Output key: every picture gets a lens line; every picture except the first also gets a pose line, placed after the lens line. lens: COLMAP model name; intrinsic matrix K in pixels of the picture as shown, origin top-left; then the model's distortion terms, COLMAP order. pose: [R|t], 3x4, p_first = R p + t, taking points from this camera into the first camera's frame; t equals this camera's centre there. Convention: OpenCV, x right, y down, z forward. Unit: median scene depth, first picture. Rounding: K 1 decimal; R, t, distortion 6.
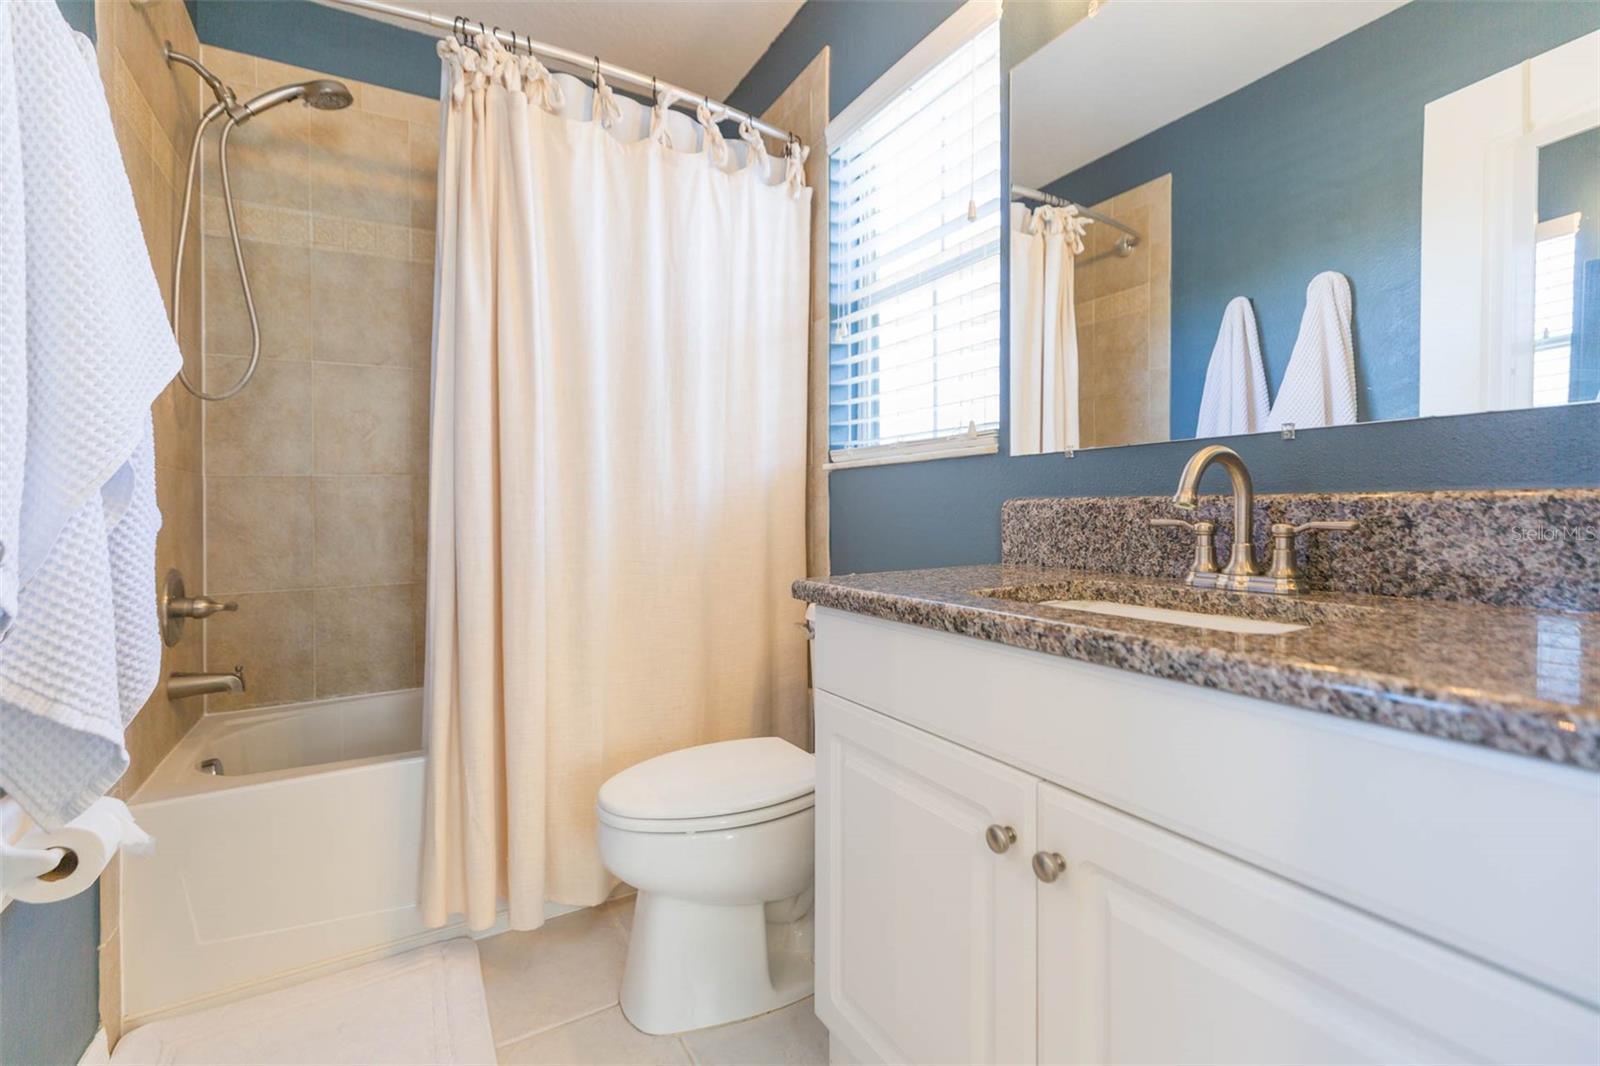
lens RADIAL K [[723.6, 0, 826.2], [0, 723.6, 498.5], [0, 0, 1]] dist [0.002549, -0.000648]
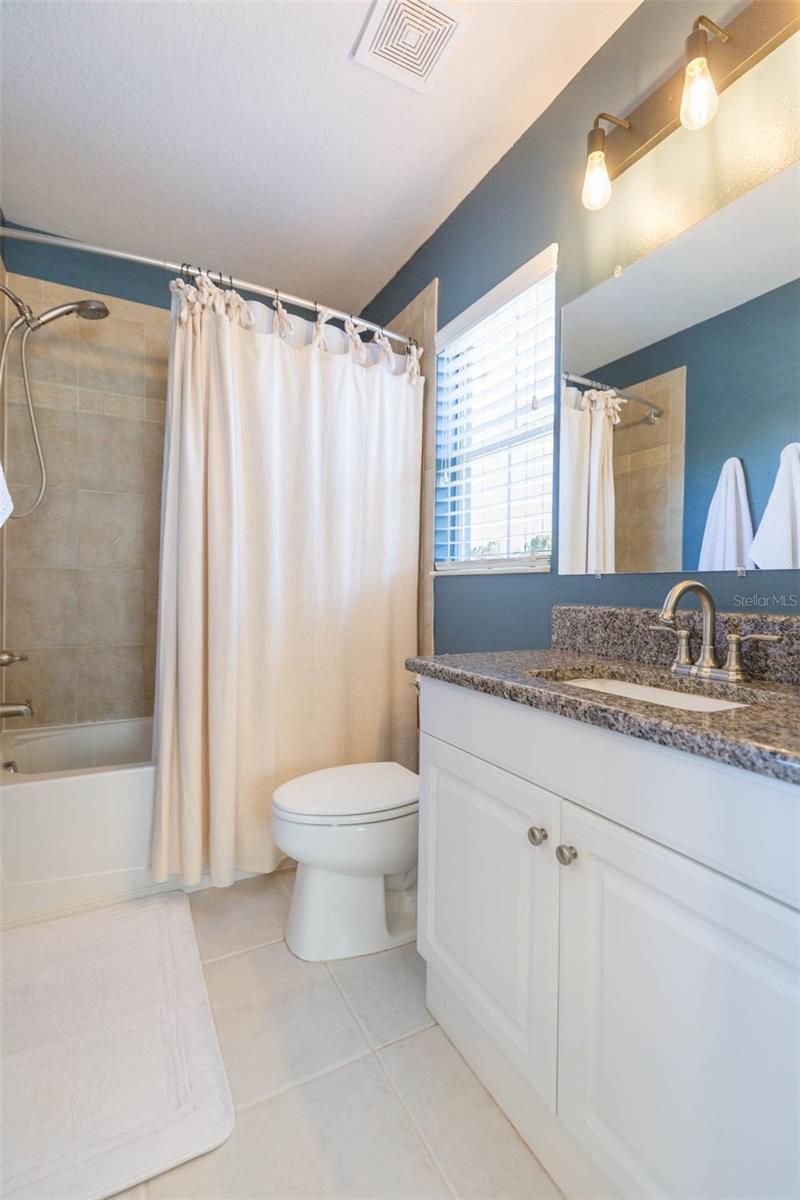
lens RADIAL K [[542.7, 0, 396.5], [0, 542.7, 591.1], [0, 0, 1]] dist [0.002549, -0.000648]
pose [[0.997269, 0.015070, -0.072296, 0.008671], [-0.014026, 0.999790, 0.014918, -0.026502], [0.072505, -0.013863, 0.997272, -0.069113]]
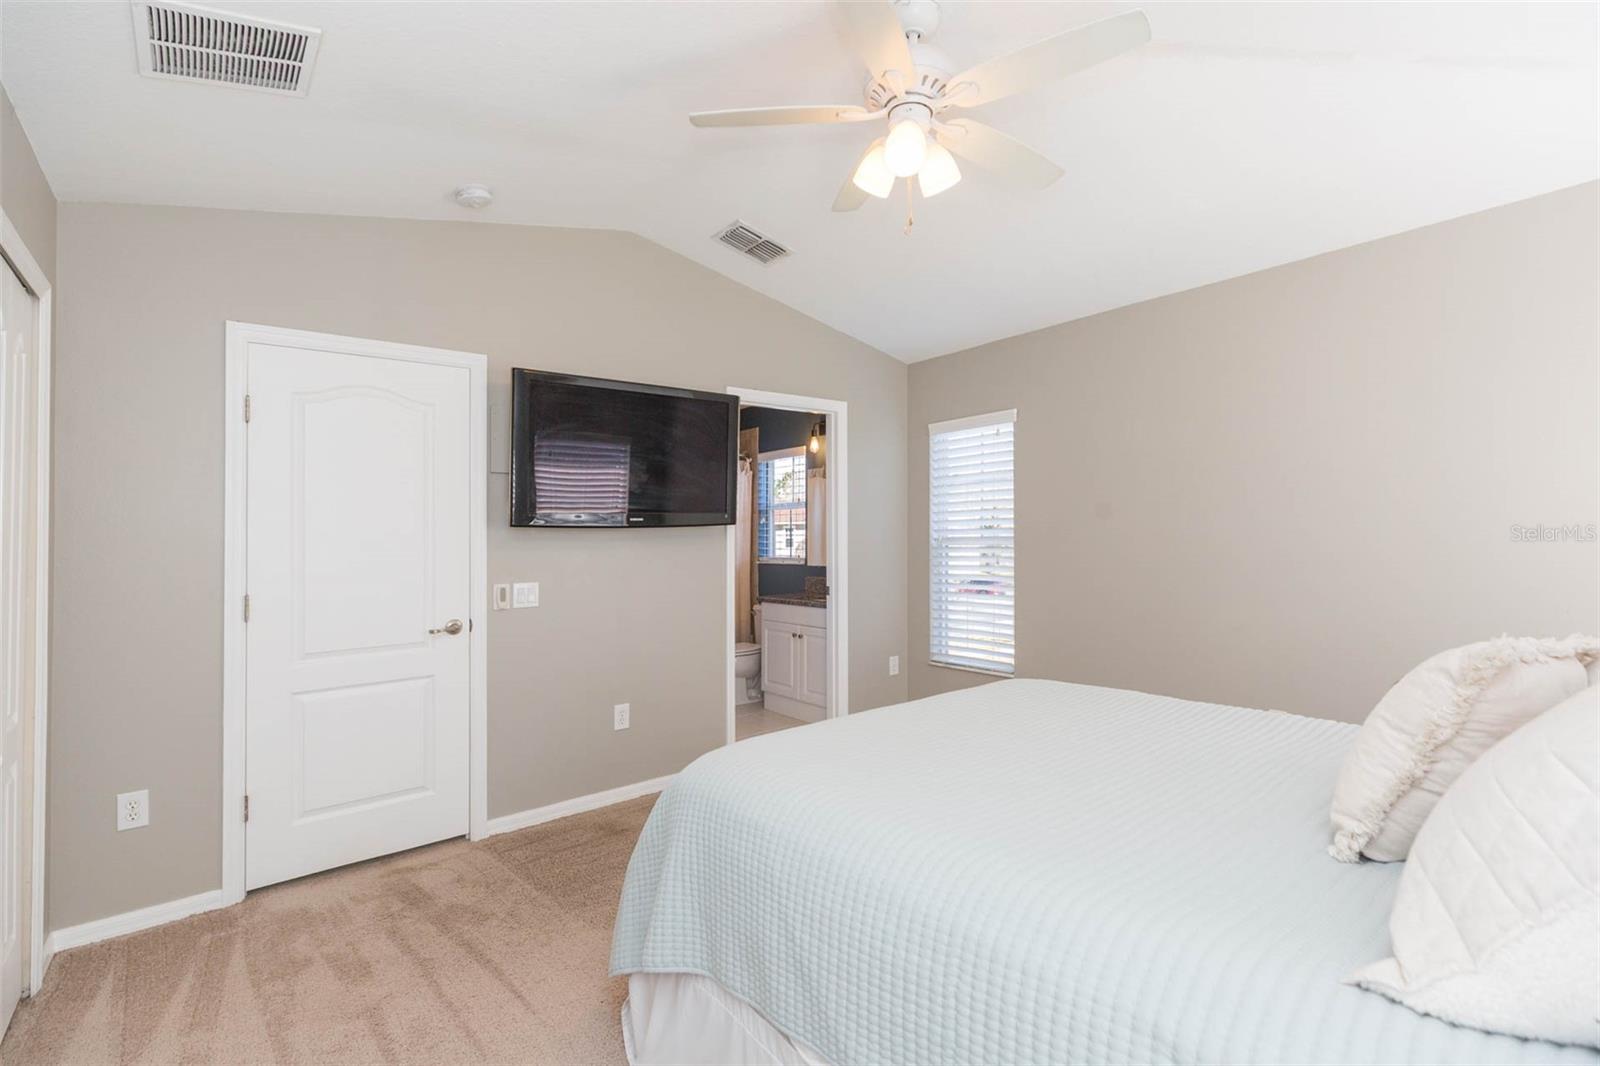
lens RADIAL K [[723.6, 0, 798.6], [0, 723.6, 537.1], [0, 0, 1]] dist [0.002549, -0.000648]
pose [[0.994296, 0.002085, 0.106638, -0.158442], [-0.001254, 0.999968, -0.007861, -0.133725], [-0.106651, 0.007682, 0.994267, -2.132561]]
